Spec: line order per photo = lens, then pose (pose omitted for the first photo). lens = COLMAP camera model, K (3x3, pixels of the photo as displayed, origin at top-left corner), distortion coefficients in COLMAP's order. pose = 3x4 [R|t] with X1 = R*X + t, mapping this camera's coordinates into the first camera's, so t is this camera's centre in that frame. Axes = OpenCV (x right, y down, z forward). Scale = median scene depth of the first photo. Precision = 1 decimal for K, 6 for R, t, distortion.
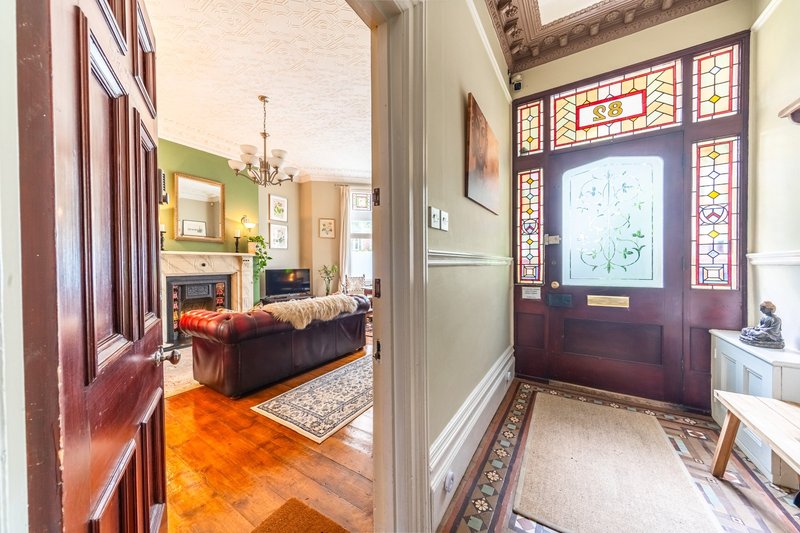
lens RADIAL K [[277.0, 0, 400.2], [0, 277.0, 269.5], [0, 0, 1]] dist [-0.000572, -0.000029]
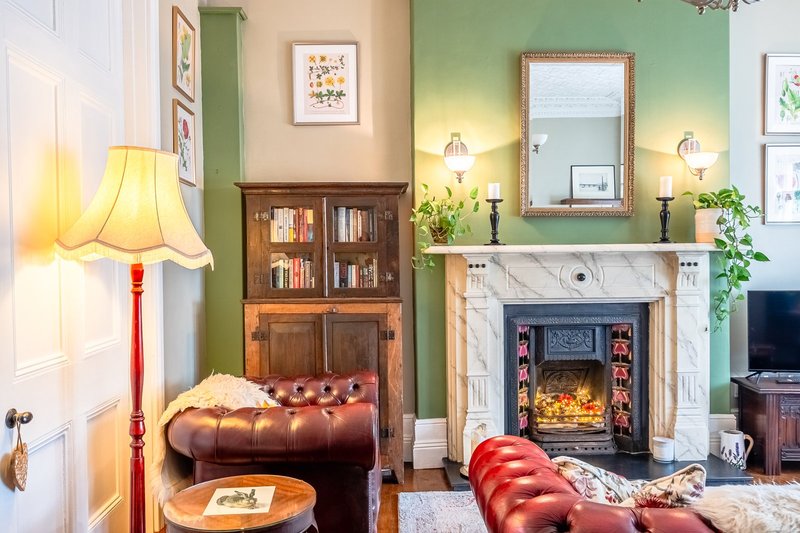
lens RADIAL K [[638.0, 0, 399.6], [0, 638.0, 269.4], [0, 0, 1]] dist [-0.009368, 0.001498]
pose [[0.550706, 0.019121, -0.834480, -0.096748], [-0.008175, 0.999813, 0.017515, -0.036750], [0.834659, -0.002824, 0.550759, 0.267561]]
